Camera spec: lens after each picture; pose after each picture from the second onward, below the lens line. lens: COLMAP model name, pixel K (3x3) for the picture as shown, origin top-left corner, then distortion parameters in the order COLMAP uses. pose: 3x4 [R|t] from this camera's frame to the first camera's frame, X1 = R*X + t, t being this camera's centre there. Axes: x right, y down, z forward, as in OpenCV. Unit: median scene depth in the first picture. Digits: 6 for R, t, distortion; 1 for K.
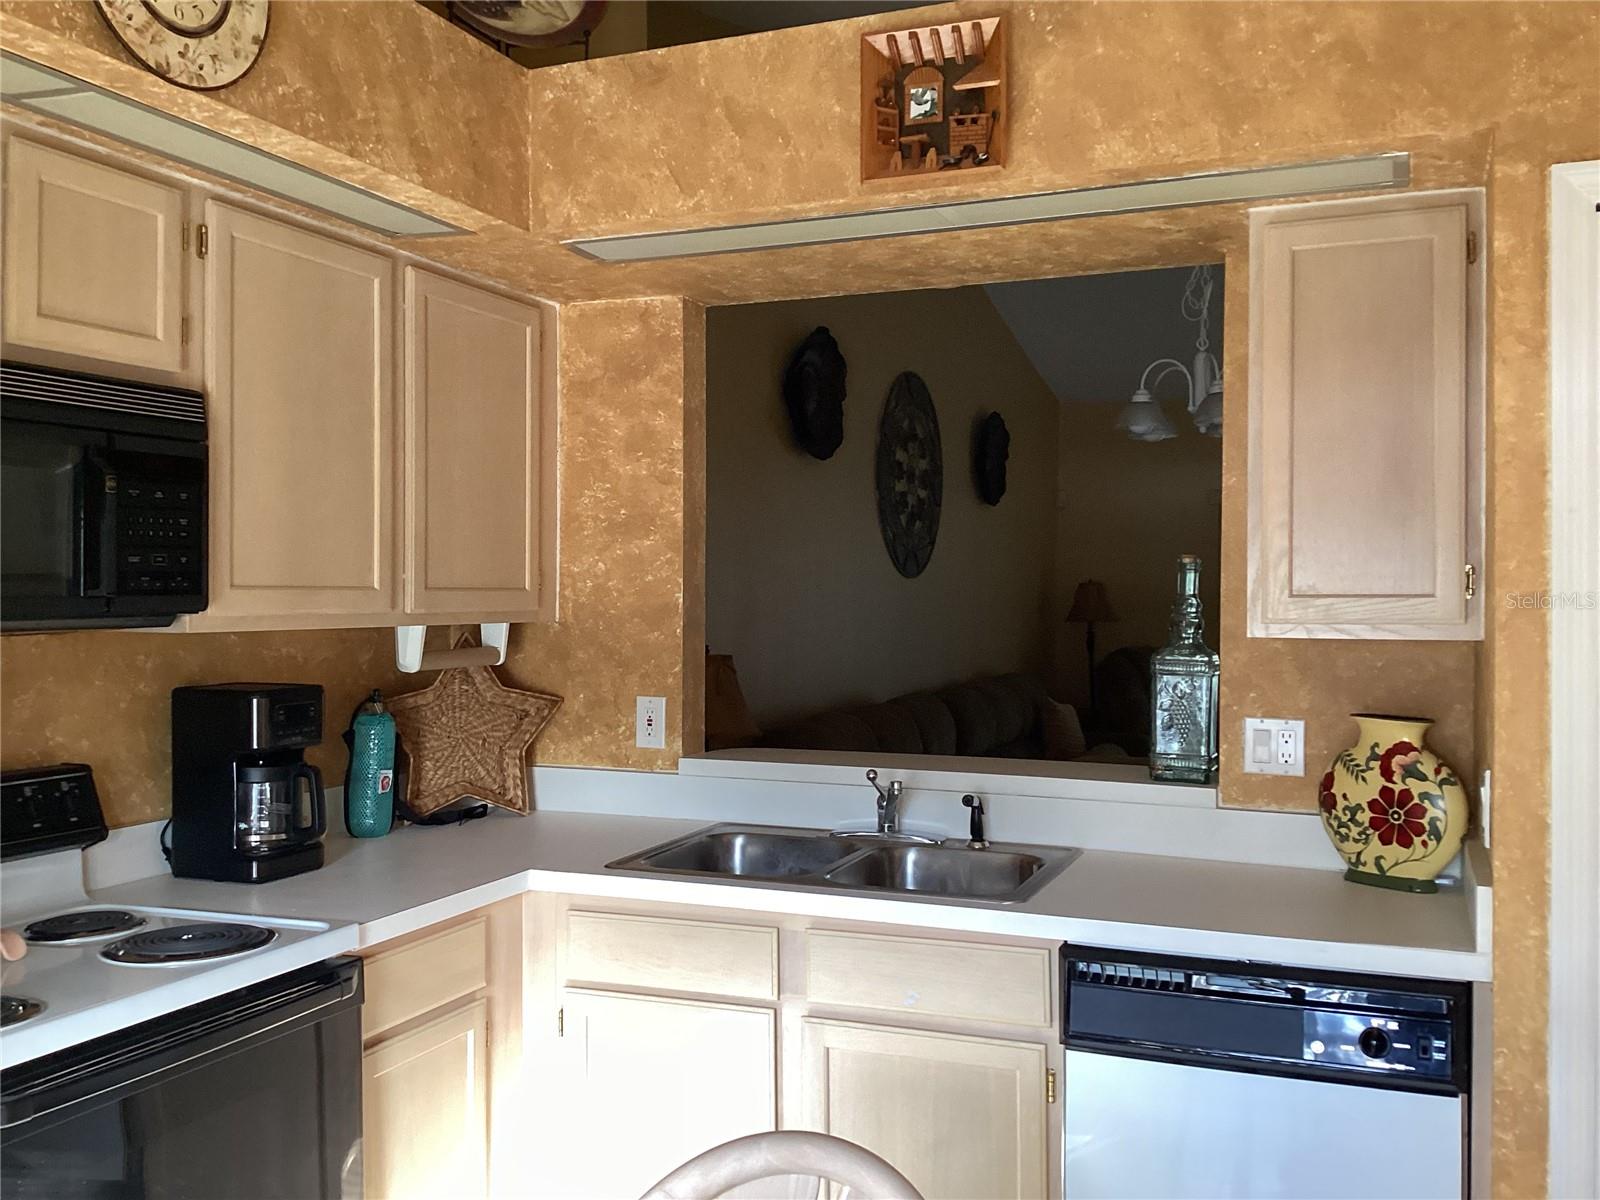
lens RADIAL K [[1474.5, 0, 800.0], [0, 1474.5, 600.0], [0, 0, 1]] dist [0.142750, -0.265859]
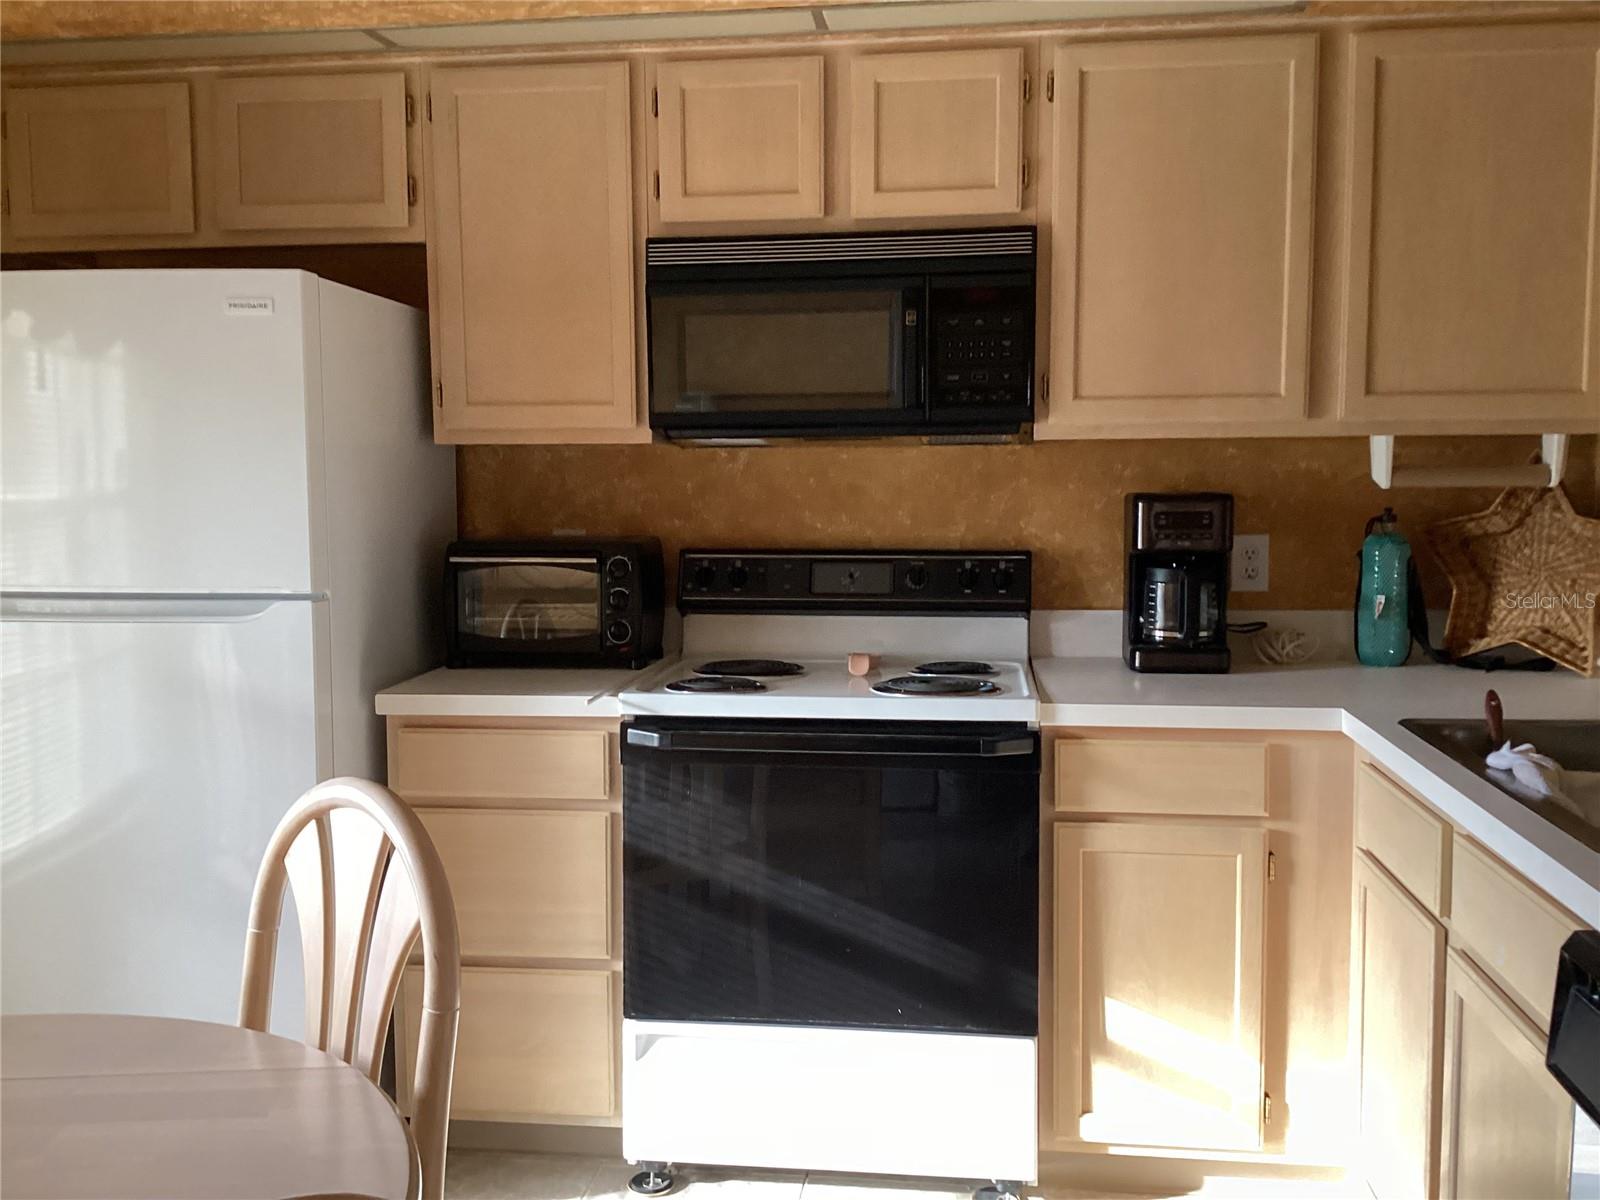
lens RADIAL K [[1486.9, 0, 800.0], [0, 1486.9, 600.0], [0, 0, 1]] dist [0.144623, -0.283418]
pose [[0.249543, 0.084991, -0.964627, 0.625457], [0.000329, 0.996133, 0.087853, 0.040706], [0.968364, -0.022241, 0.248550, 0.491355]]
